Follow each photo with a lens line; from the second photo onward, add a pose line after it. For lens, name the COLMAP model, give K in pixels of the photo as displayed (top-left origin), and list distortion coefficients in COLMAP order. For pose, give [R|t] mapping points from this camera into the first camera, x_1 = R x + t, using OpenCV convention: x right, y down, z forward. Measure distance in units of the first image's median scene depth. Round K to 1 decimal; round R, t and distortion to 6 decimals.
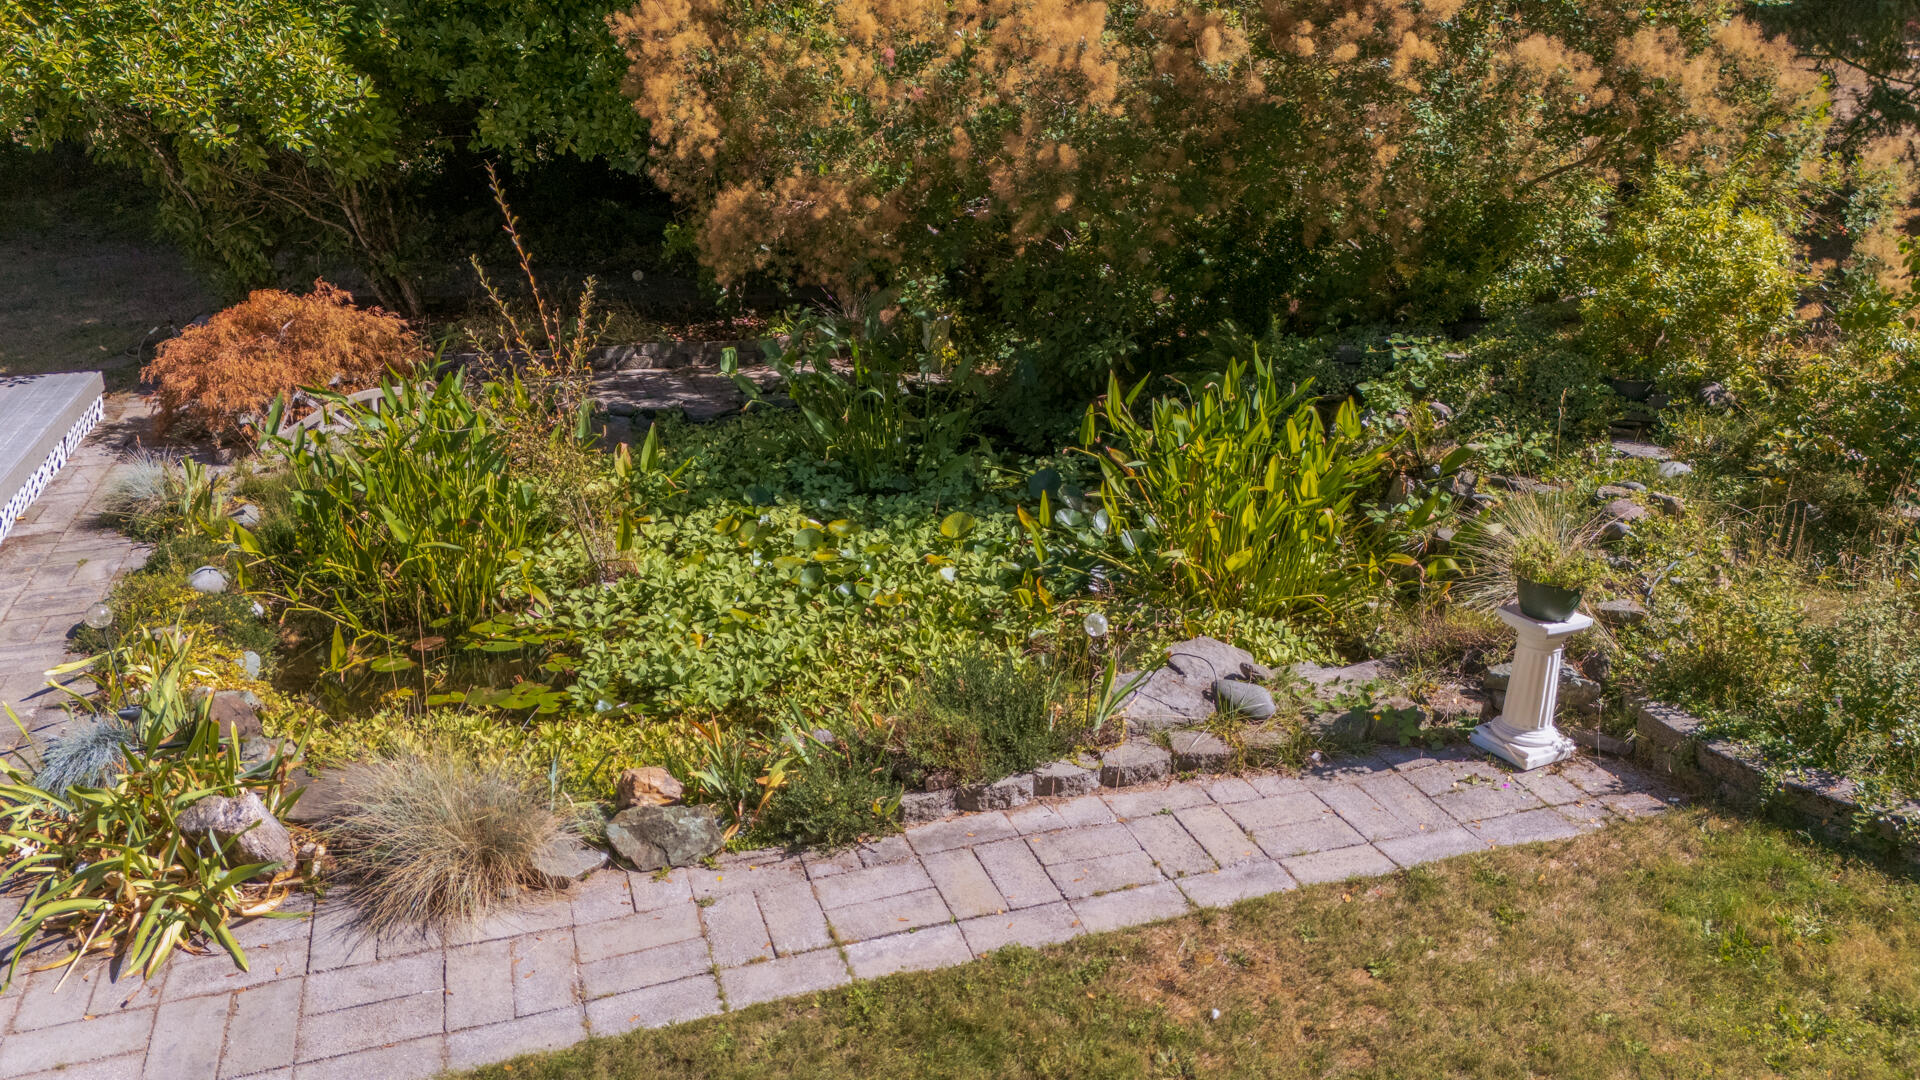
lens RADIAL K [[1374.5, 0, 943.2], [0, 1374.5, 546.4], [0, 0, 1]] dist [0.029294, -0.011802]
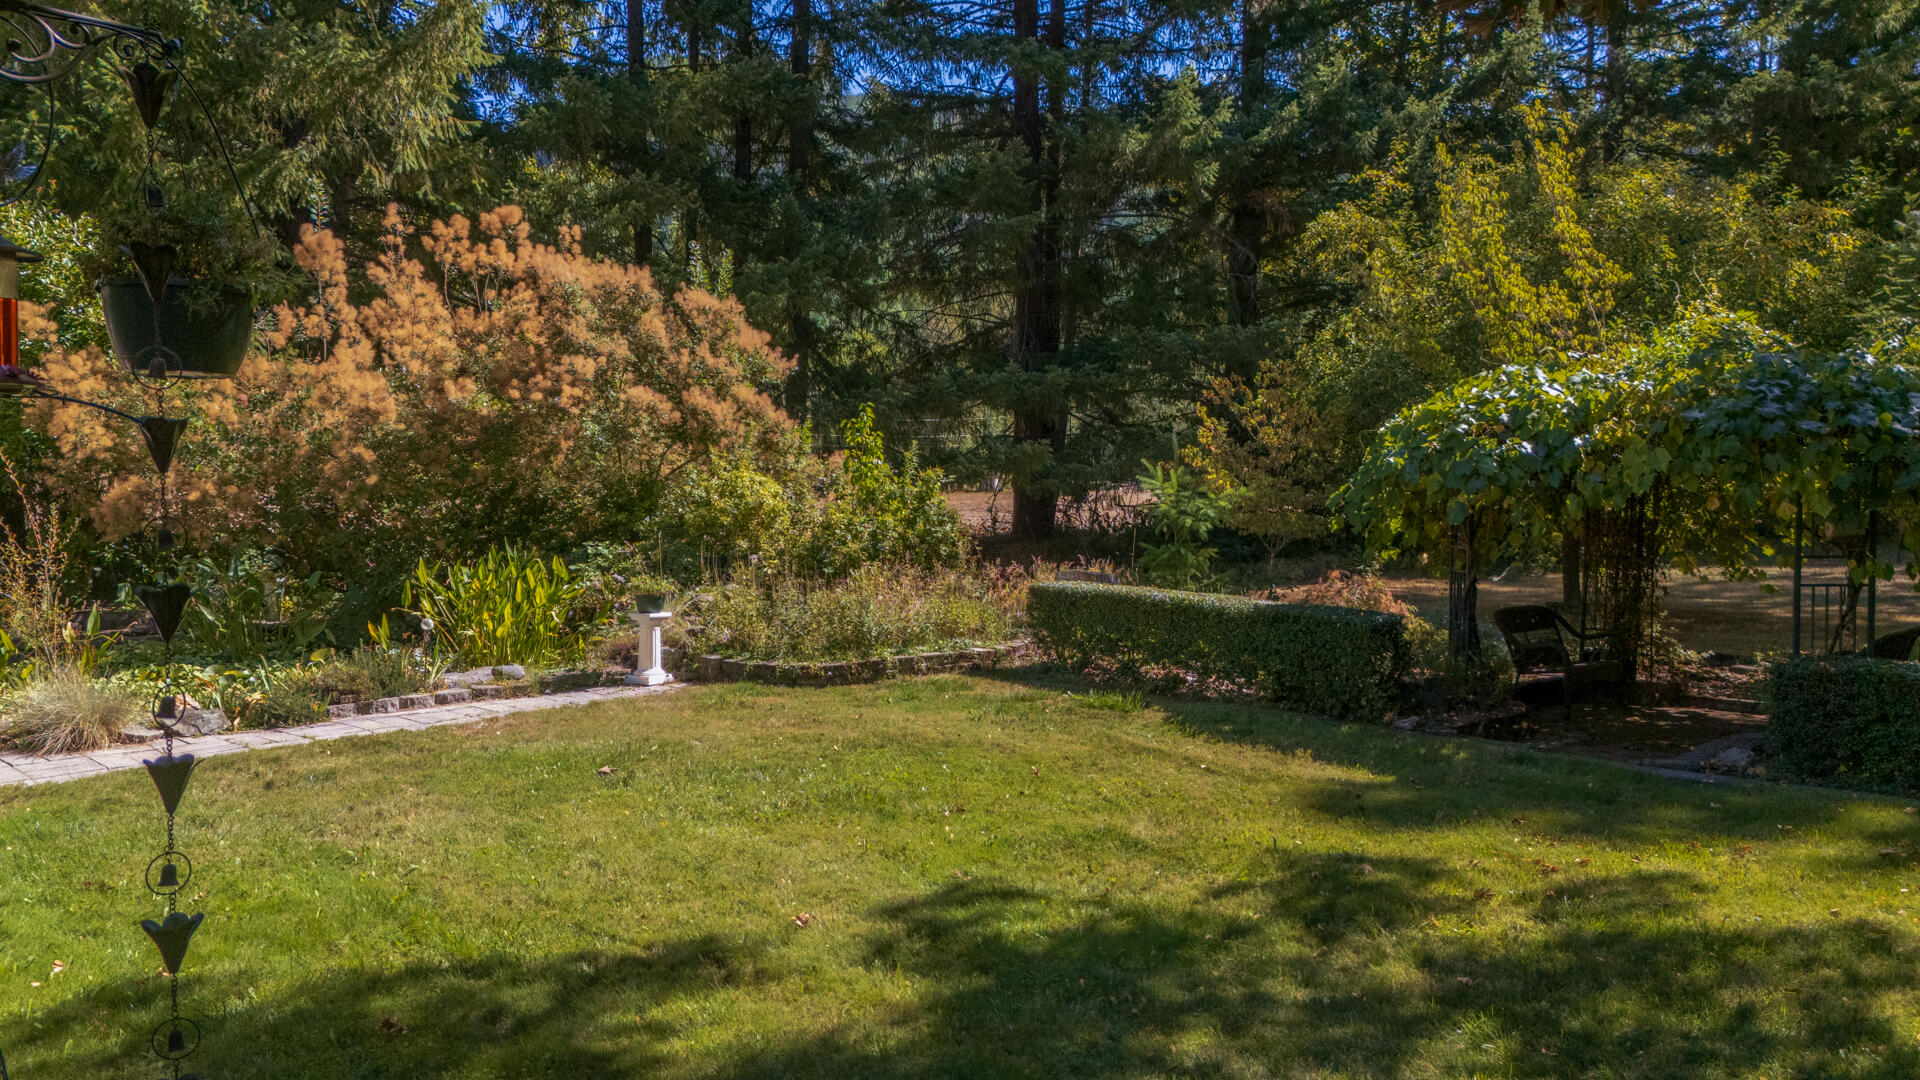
lens RADIAL K [[1374.5, 0, 965.6], [0, 1374.5, 549.8], [0, 0, 1]] dist [0.029294, -0.011802]
pose [[0.864435, -0.040869, 0.501081, -0.136946], [0.191156, 0.948552, -0.252406, 0.395943], [-0.464986, 0.313973, 0.827774, -0.686178]]
